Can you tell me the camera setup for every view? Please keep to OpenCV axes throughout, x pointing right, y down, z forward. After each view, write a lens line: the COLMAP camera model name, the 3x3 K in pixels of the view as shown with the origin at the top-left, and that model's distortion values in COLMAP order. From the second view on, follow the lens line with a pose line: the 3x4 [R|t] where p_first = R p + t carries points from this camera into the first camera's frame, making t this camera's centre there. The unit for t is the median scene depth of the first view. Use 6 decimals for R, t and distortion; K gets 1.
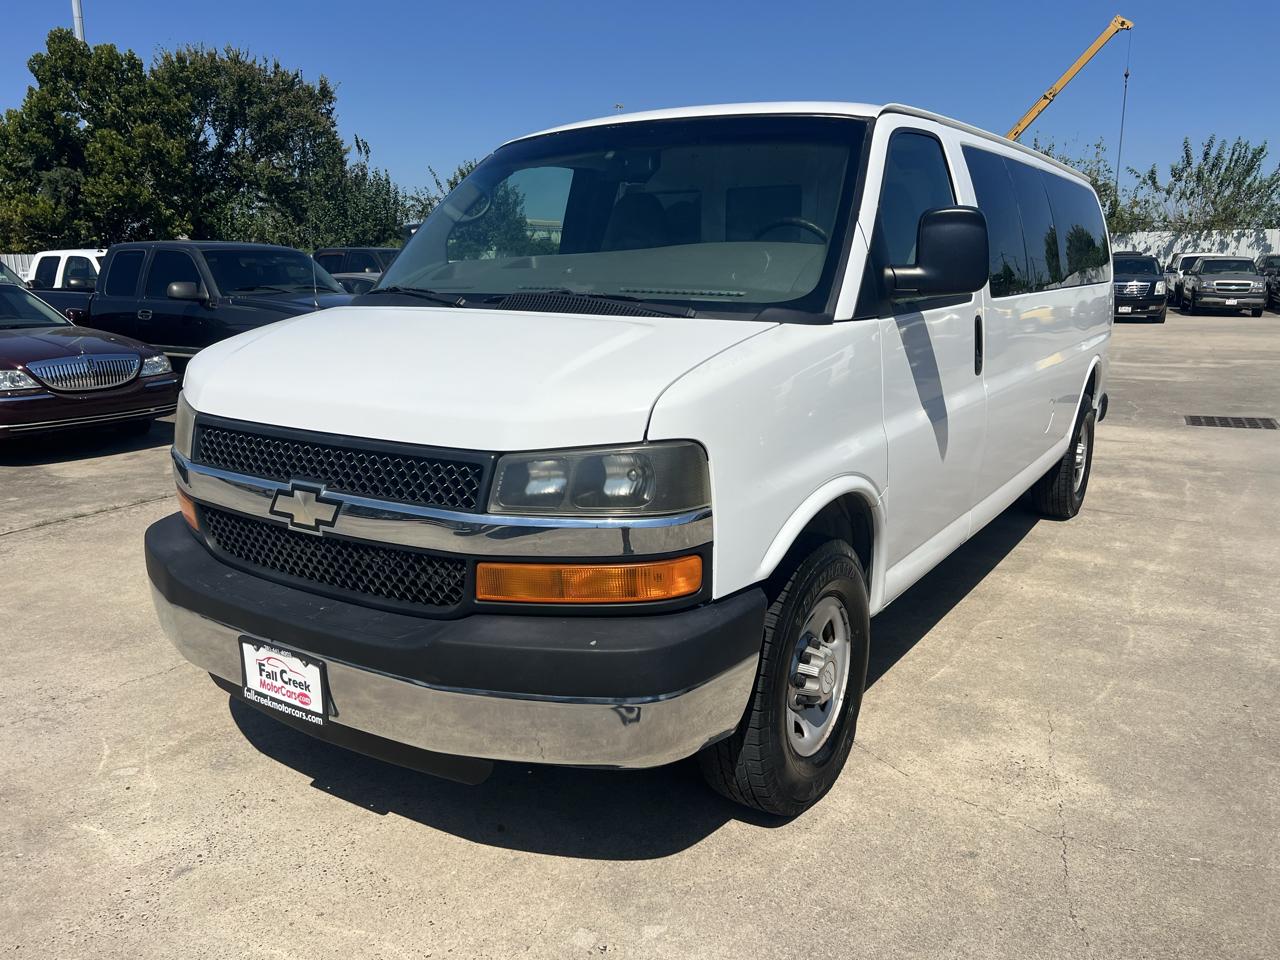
lens RADIAL K [[965.9, 0, 642.8], [0, 965.9, 484.4], [0, 0, 1]] dist [0.046215, -0.053504]
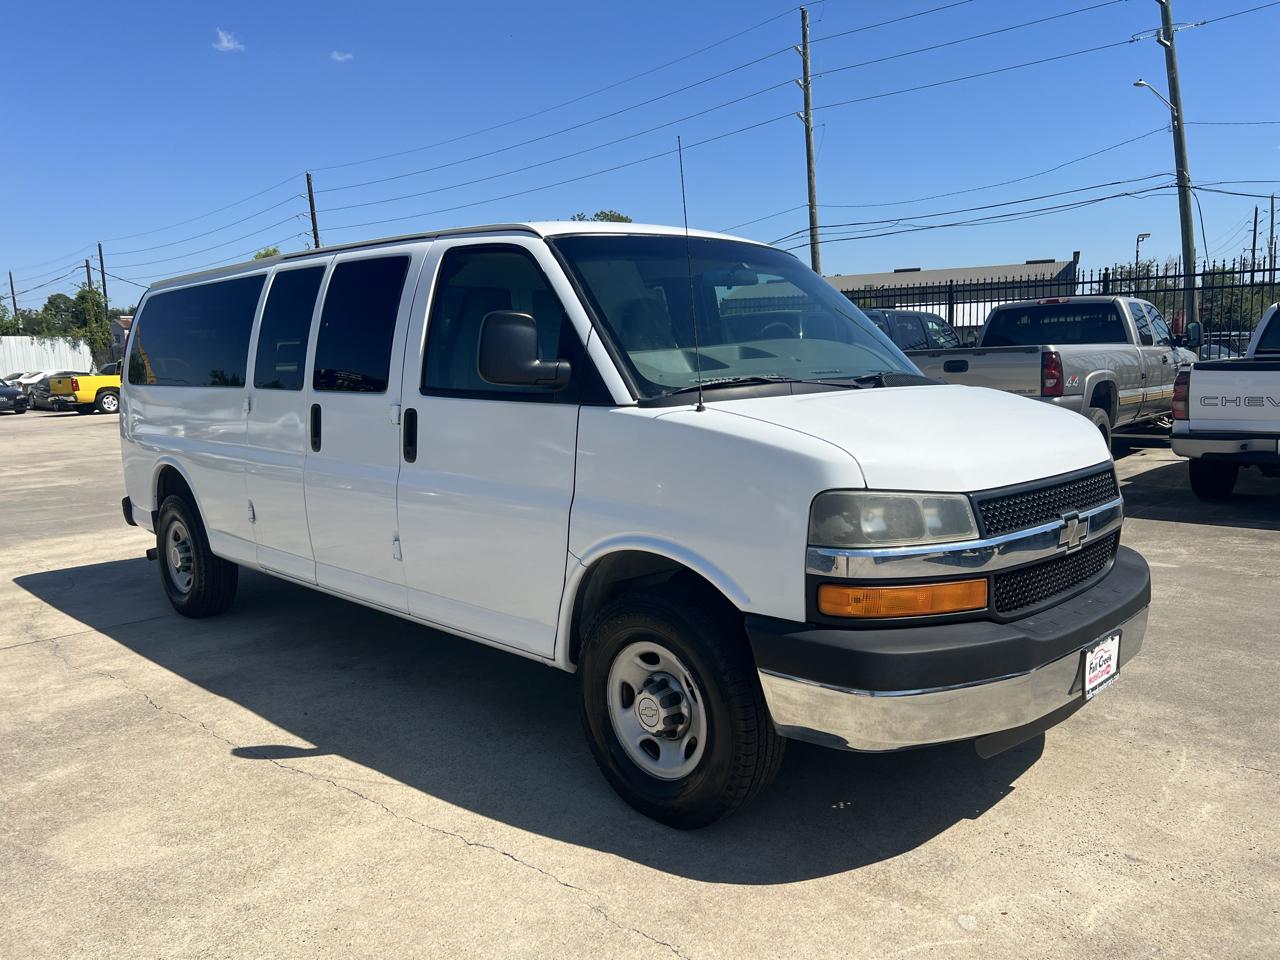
lens RADIAL K [[965.9, 0, 637.5], [0, 965.9, 487.7], [0, 0, 1]] dist [0.046215, -0.053504]
pose [[0.203646, -0.132853, 0.969989, -1.447824], [0.234216, 0.968593, 0.083489, -0.234649], [-0.950616, 0.210184, 0.228367, 1.046013]]
